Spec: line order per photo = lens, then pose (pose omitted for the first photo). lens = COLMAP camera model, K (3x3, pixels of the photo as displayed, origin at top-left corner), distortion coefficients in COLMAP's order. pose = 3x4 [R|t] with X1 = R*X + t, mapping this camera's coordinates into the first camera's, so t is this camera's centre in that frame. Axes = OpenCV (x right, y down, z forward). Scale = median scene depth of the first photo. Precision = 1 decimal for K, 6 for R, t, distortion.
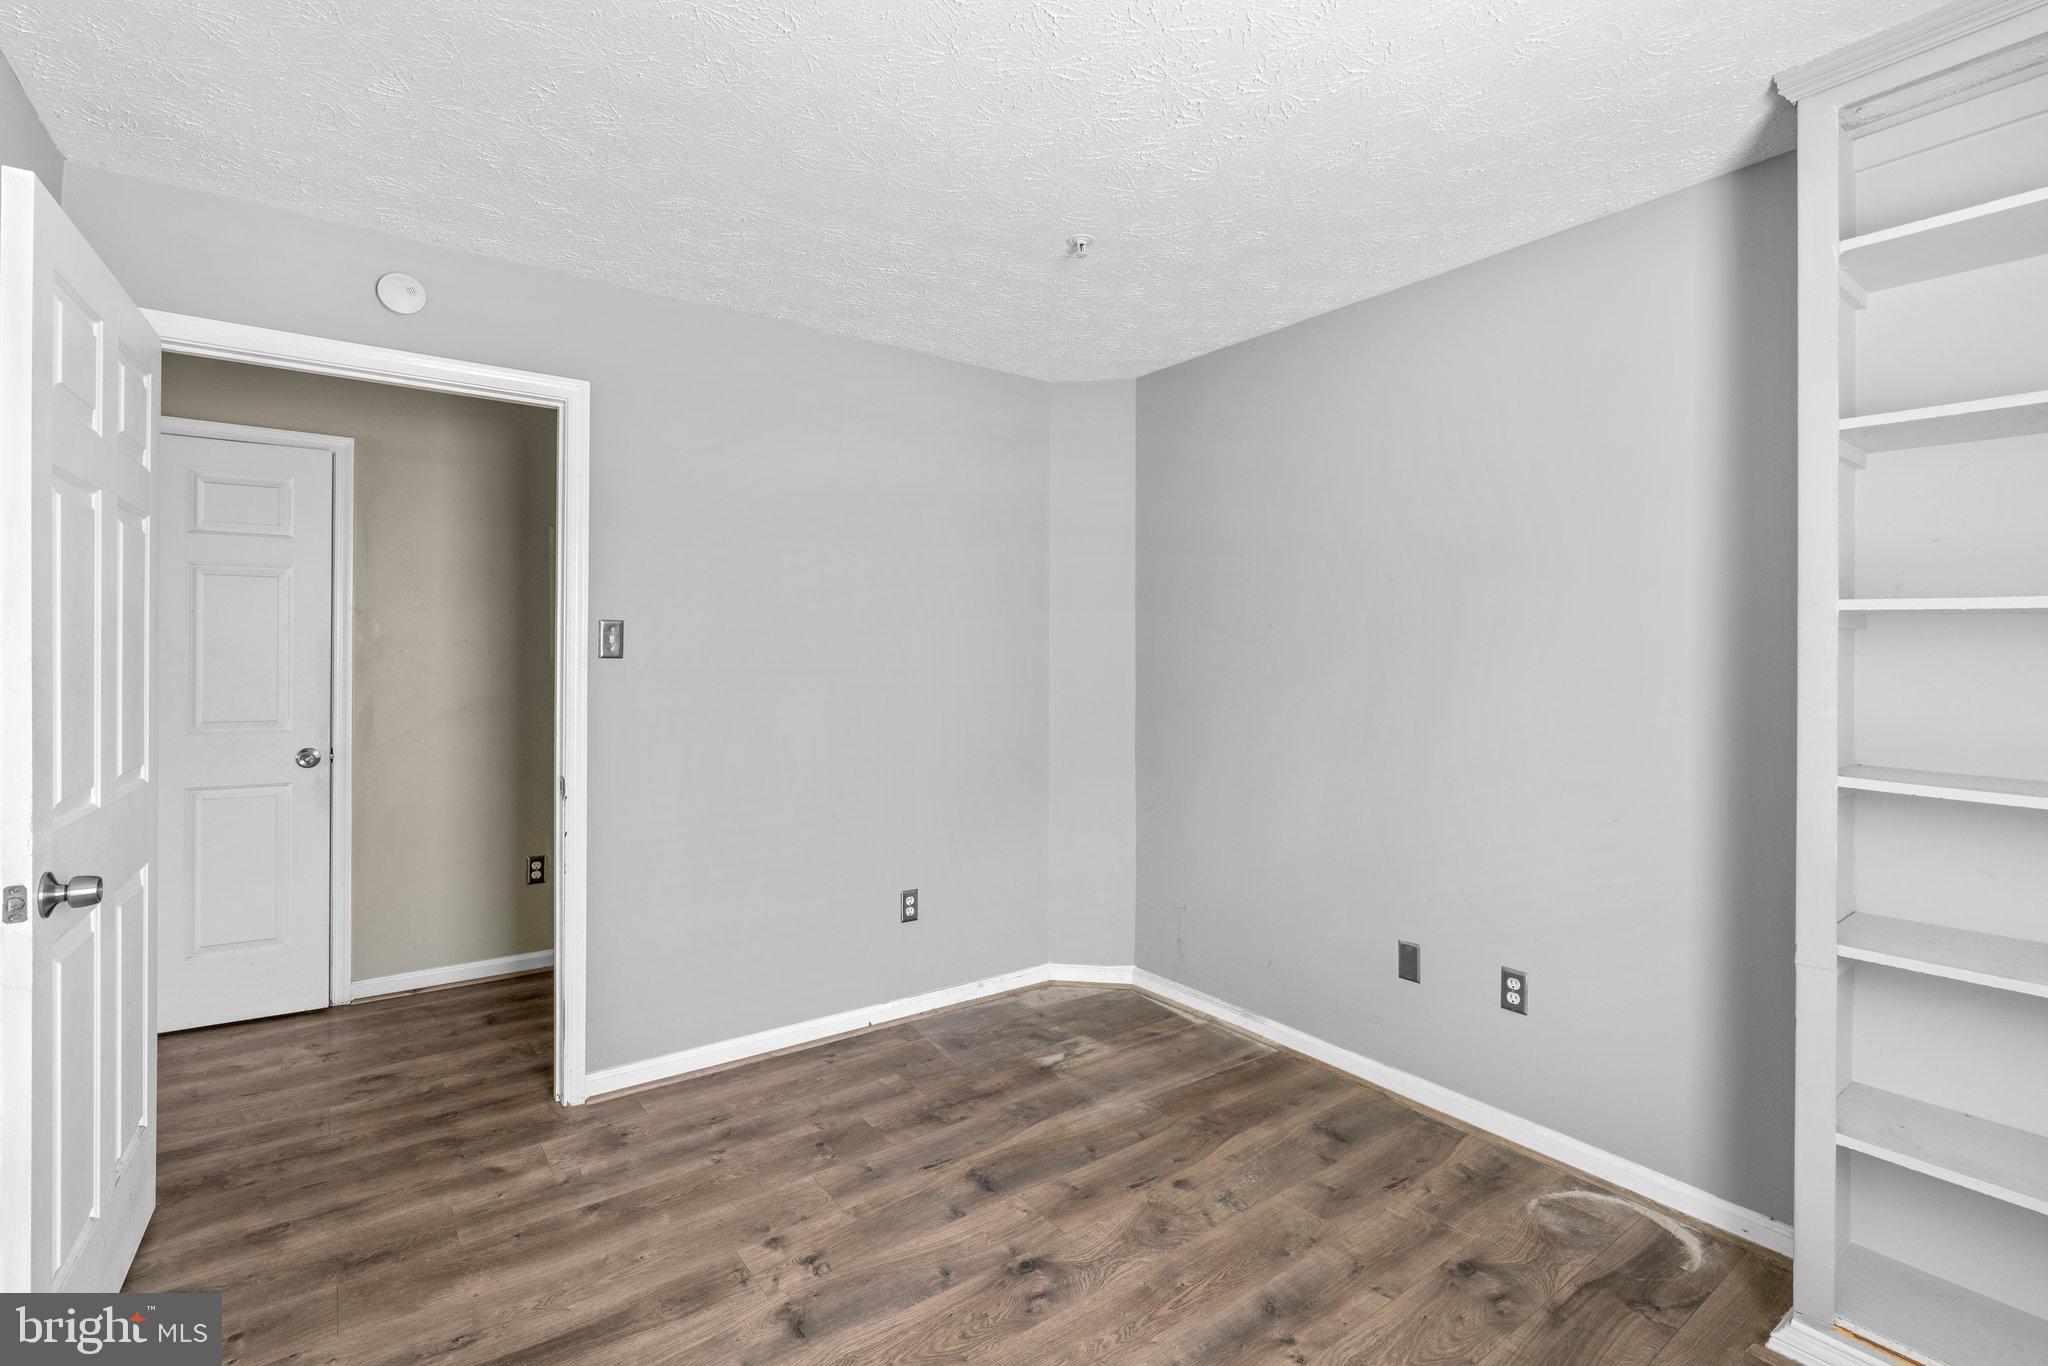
lens RADIAL K [[933.1, 0, 1026.5], [0, 933.1, 657.1], [0, 0, 1]] dist [-0.011030, 0.004308]
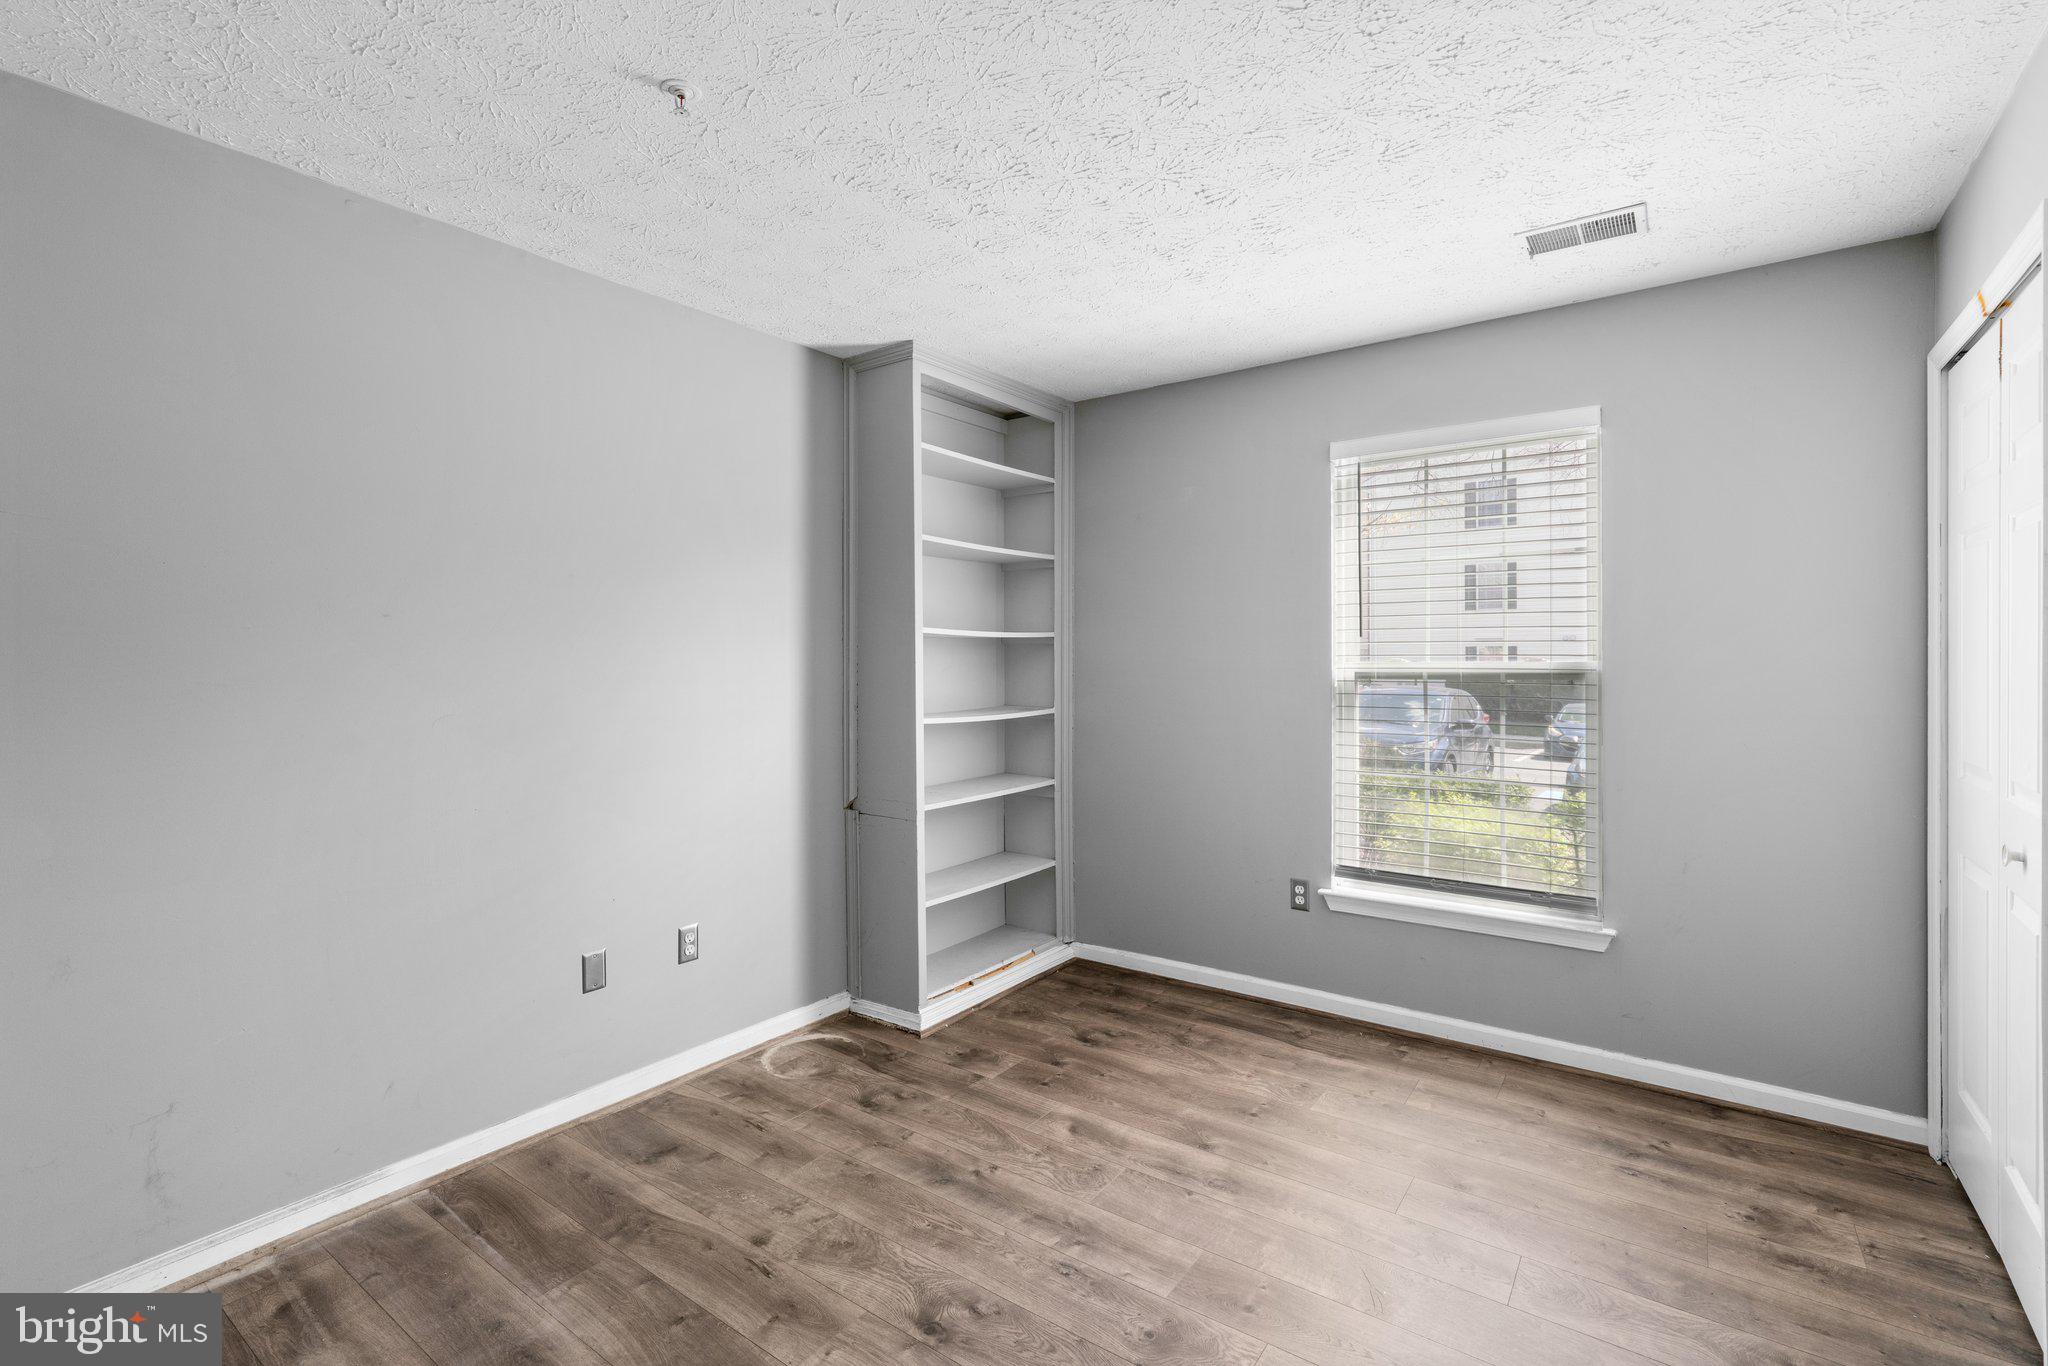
lens RADIAL K [[933.1, 0, 1026.5], [0, 933.1, 657.1], [0, 0, 1]] dist [-0.011030, 0.004308]
pose [[-0.310571, -0.000938, 0.950550, -0.783638], [0.000830, 0.999999, 0.001258, 0.000248], [-0.950550, 0.001179, -0.310570, 1.052985]]
